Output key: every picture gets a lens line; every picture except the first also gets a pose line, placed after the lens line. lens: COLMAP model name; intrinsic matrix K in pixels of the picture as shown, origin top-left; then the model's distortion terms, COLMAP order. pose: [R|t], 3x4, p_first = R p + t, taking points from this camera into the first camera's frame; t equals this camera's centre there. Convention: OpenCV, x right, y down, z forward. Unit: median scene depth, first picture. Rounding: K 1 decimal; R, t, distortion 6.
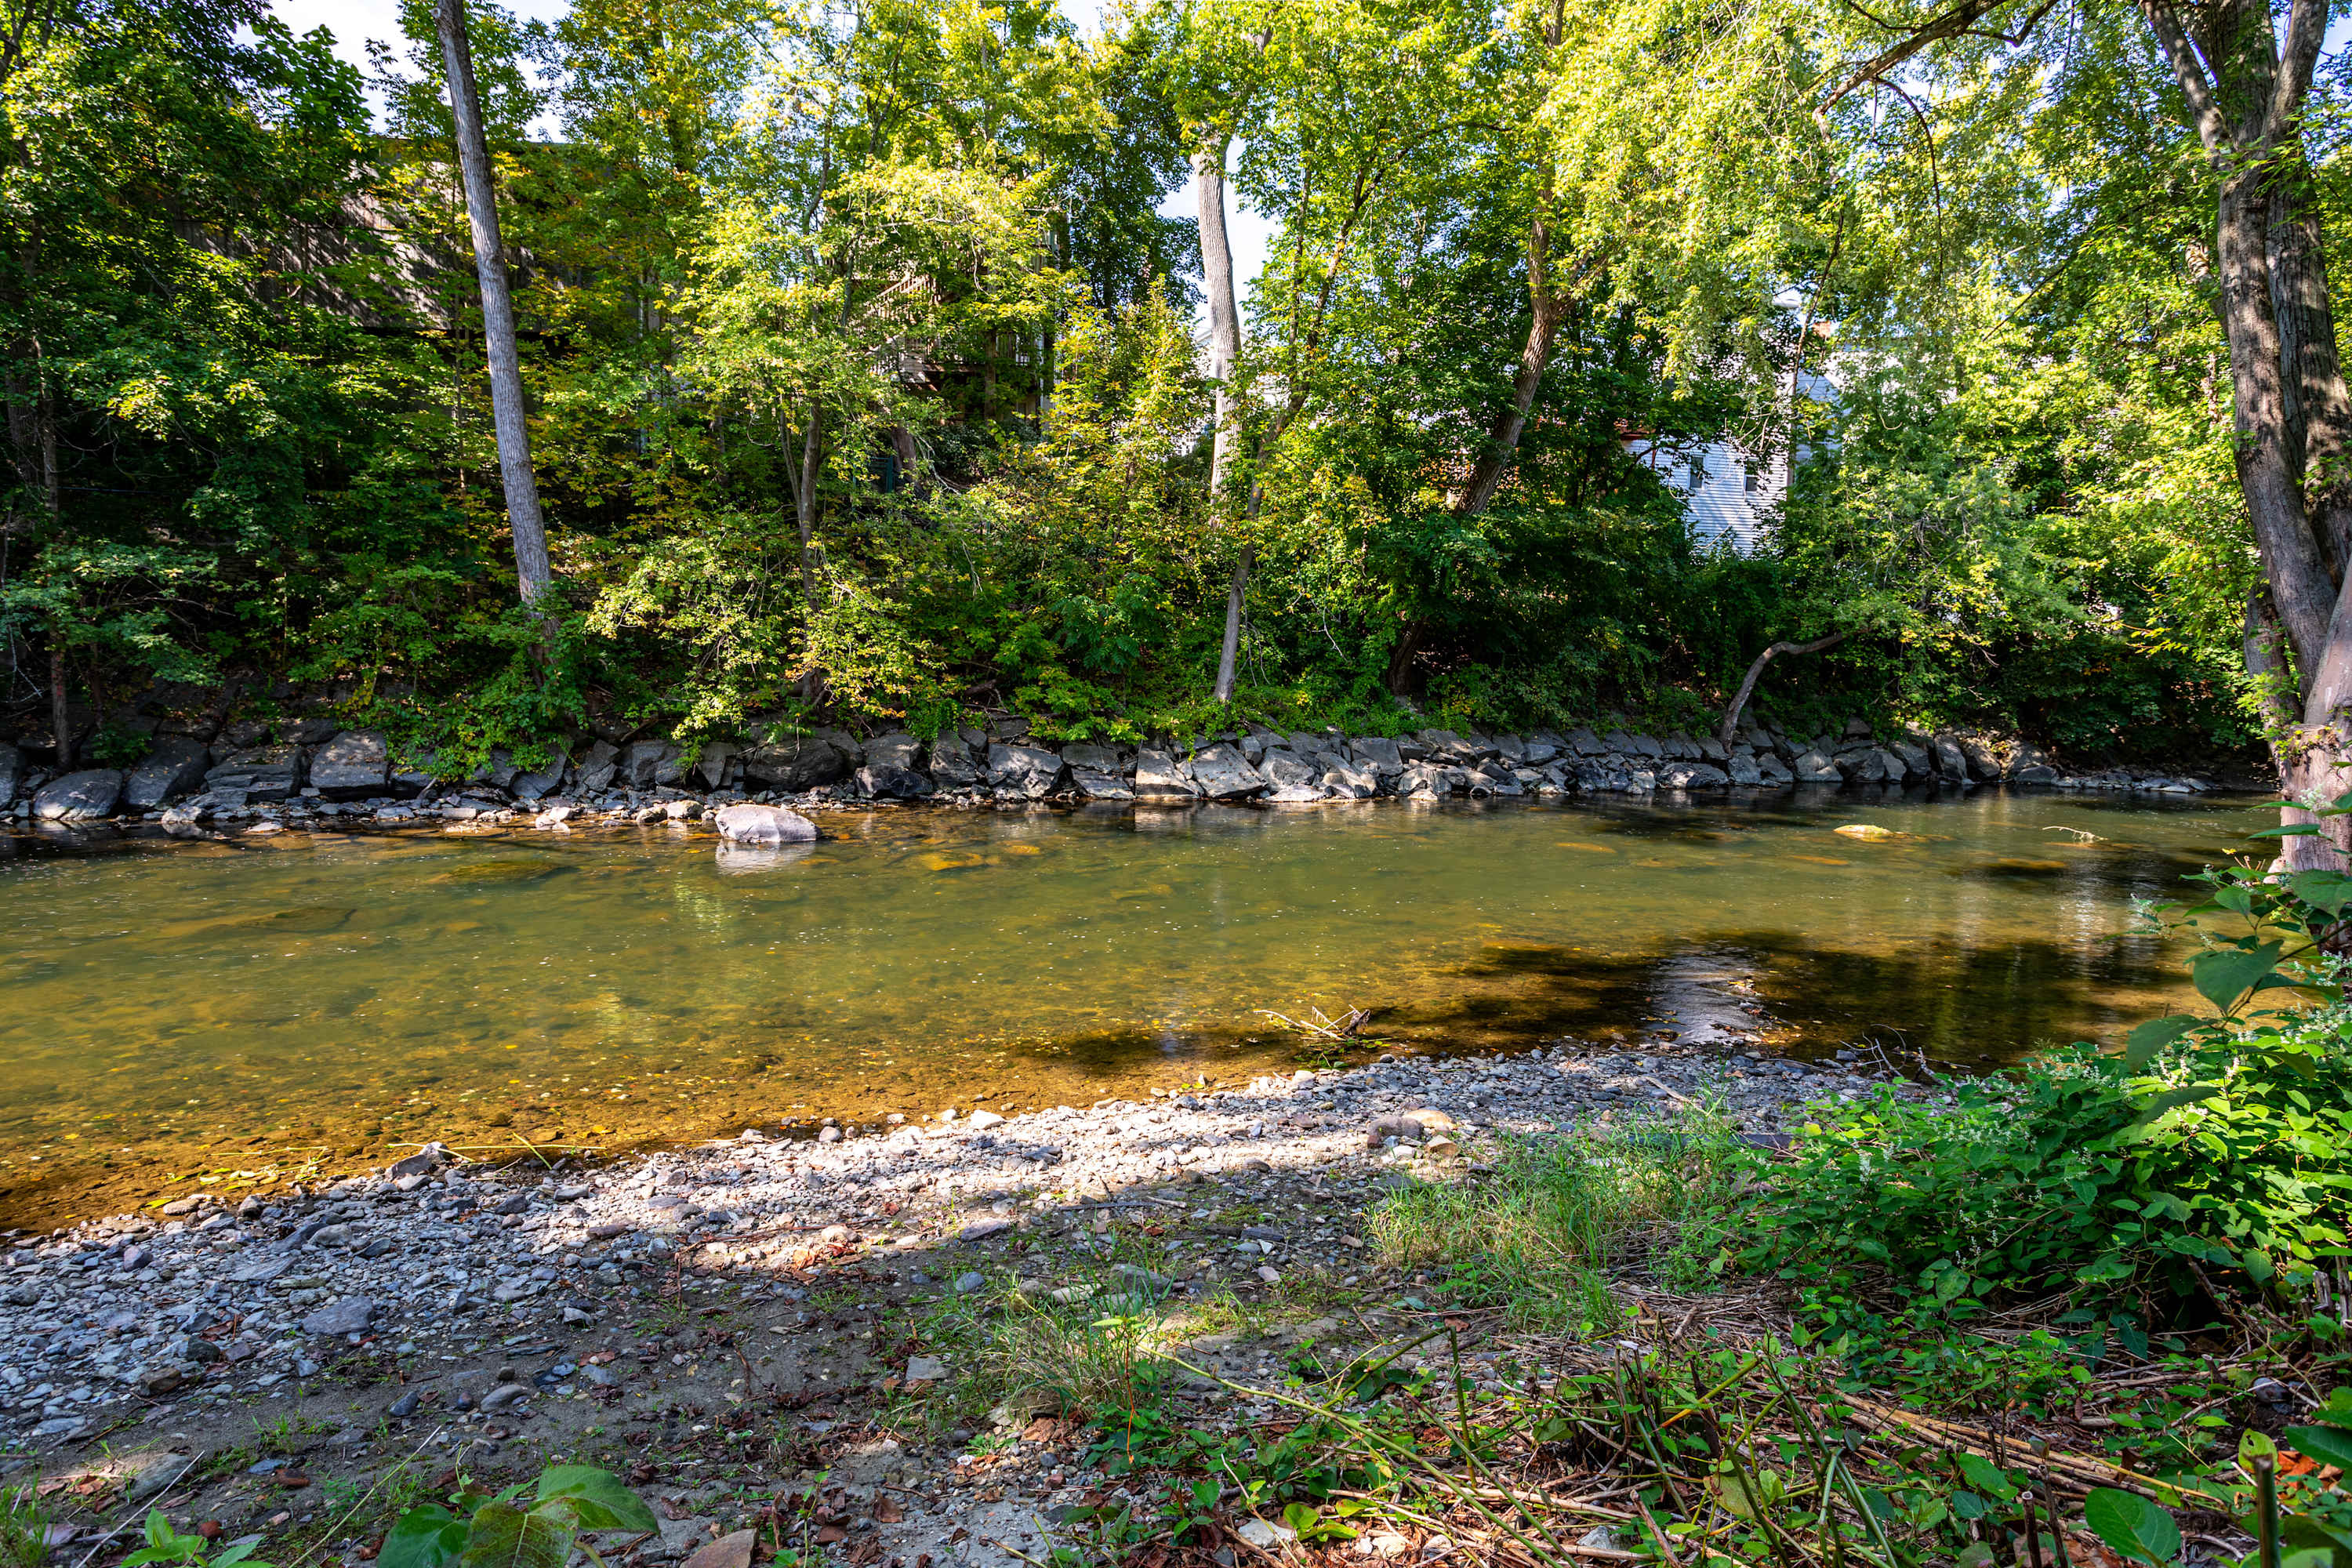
lens RADIAL K [[1221.6, 0, 1170.6], [0, 1221.6, 796.6], [0, 0, 1]] dist [-0.052778, 0.038592]
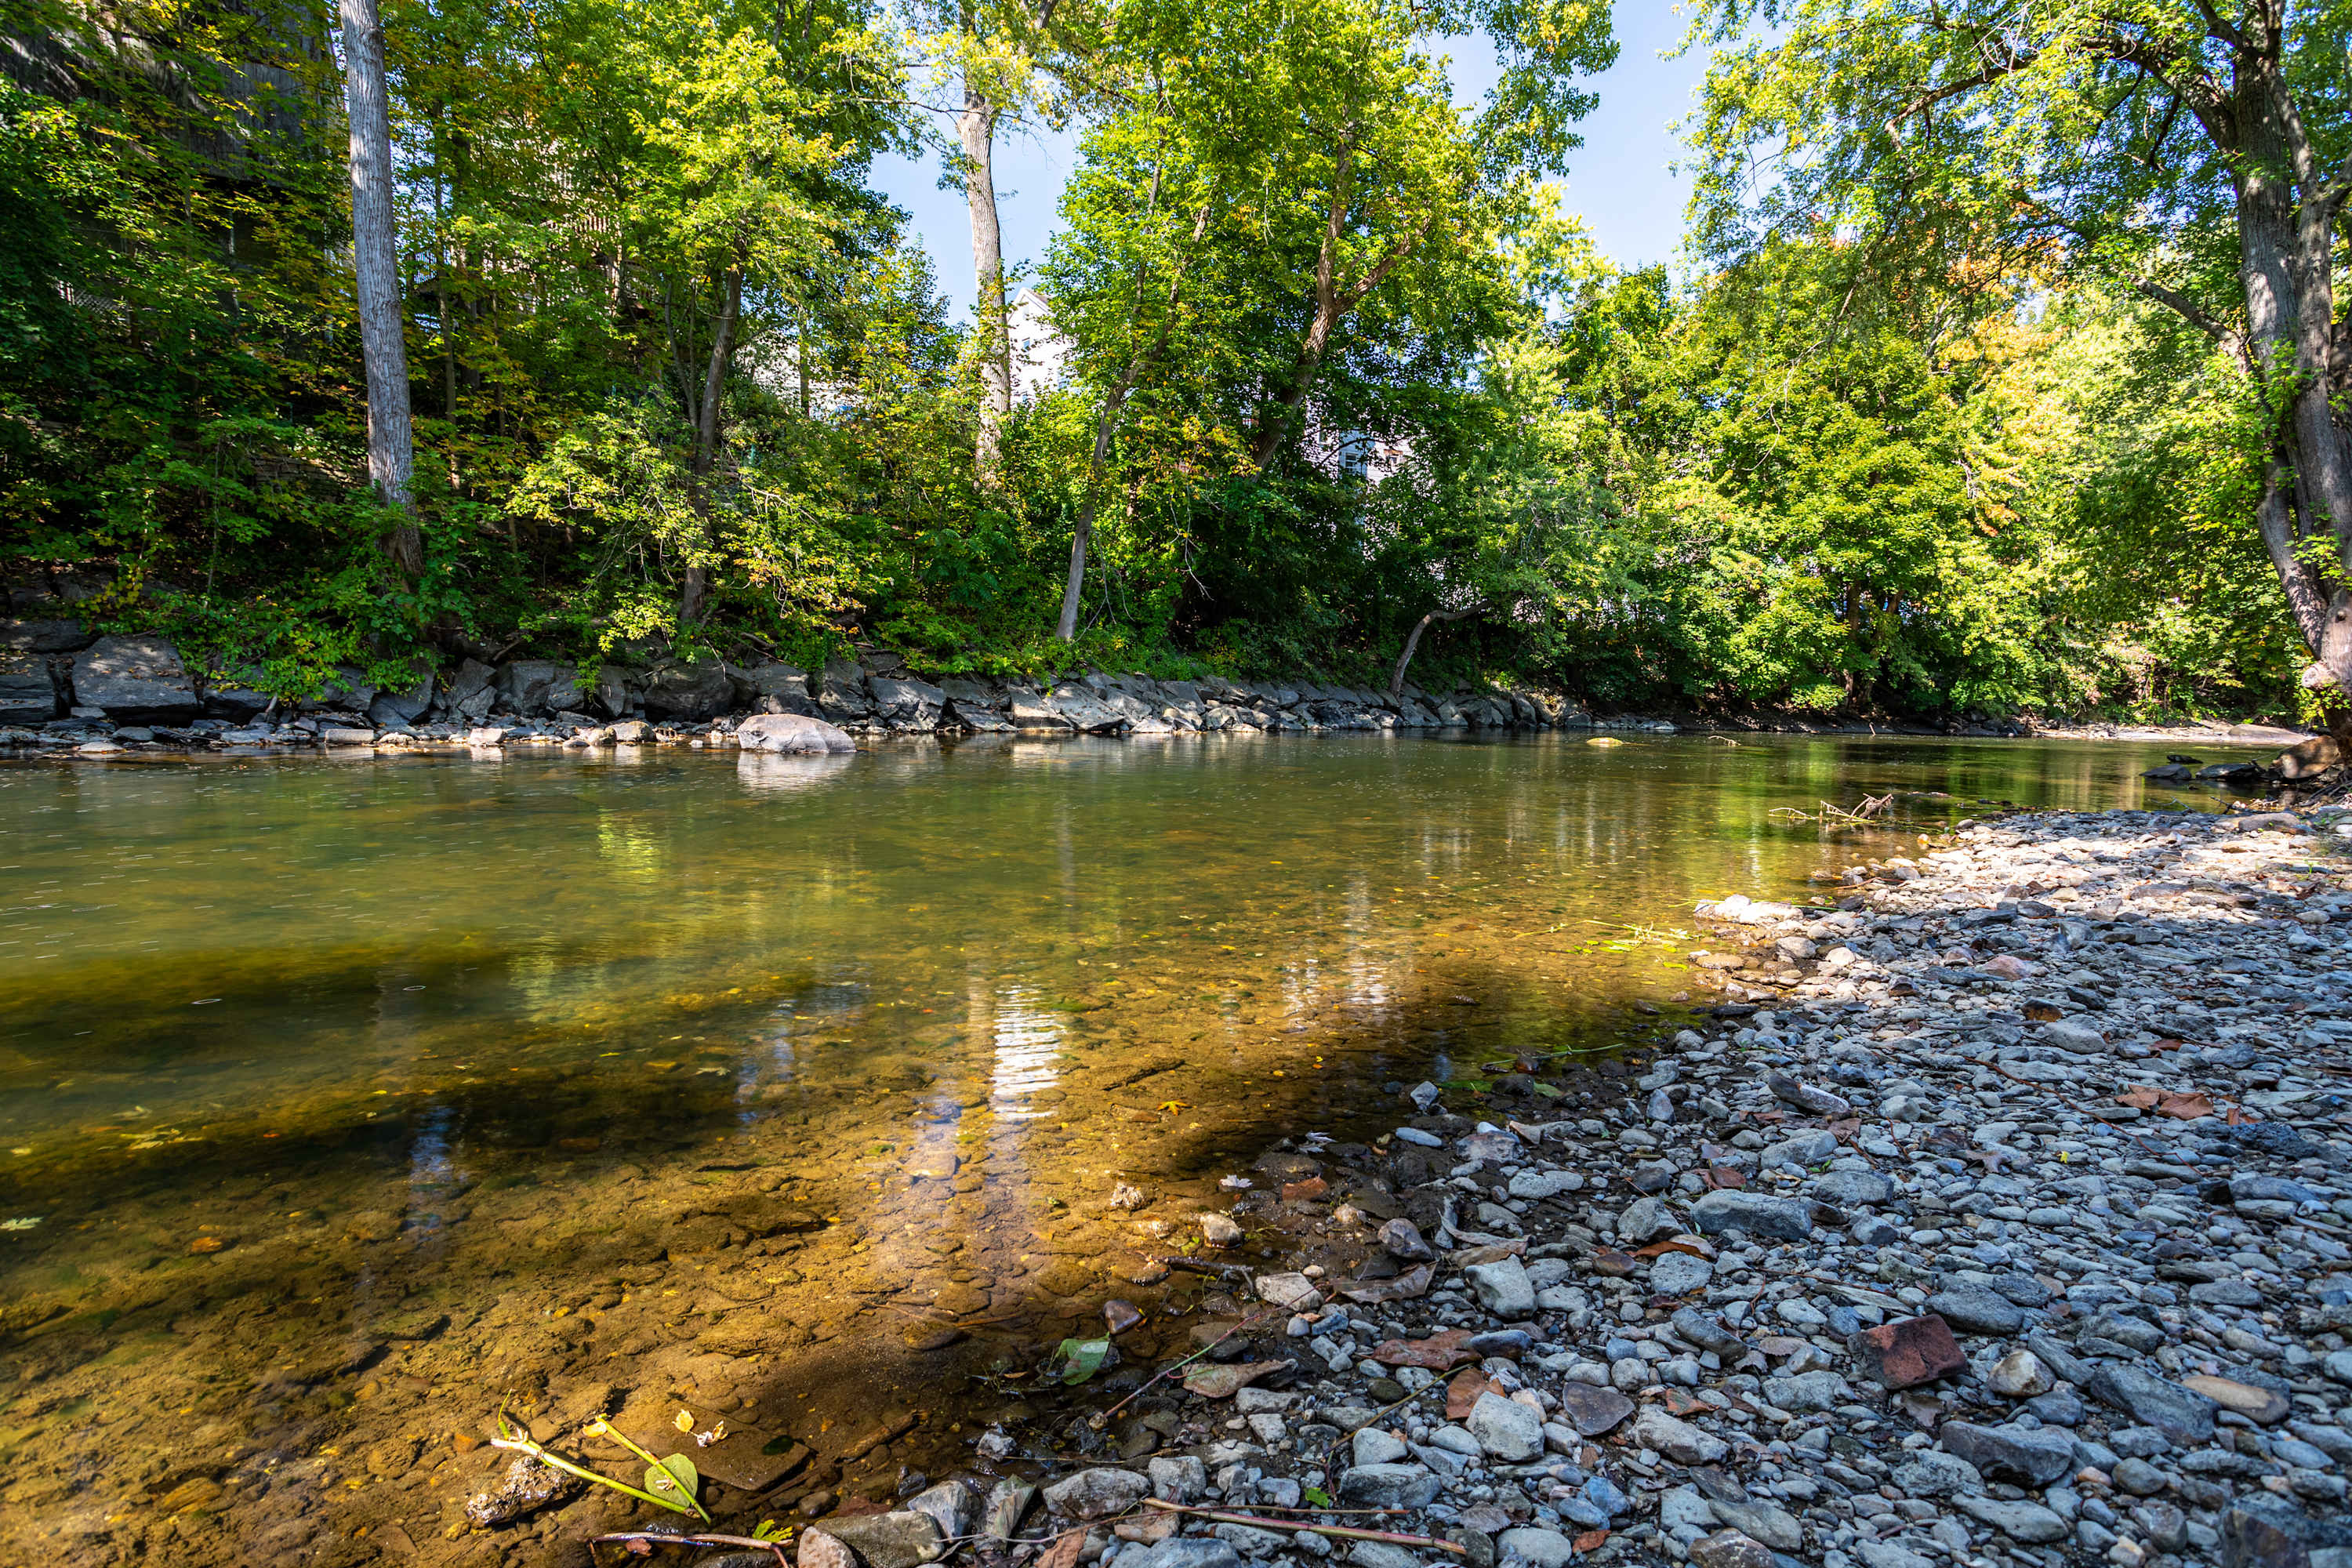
lens RADIAL K [[1122.6, 0, 1176.0], [0, 1122.6, 784.0], [0, 0, 1]] dist [-0.053524, 0.026110]
pose [[0.916228, -0.036548, 0.398986, -0.280136], [0.036676, 0.999300, 0.007315, 0.042843], [-0.398974, 0.007931, 0.916928, 0.100324]]
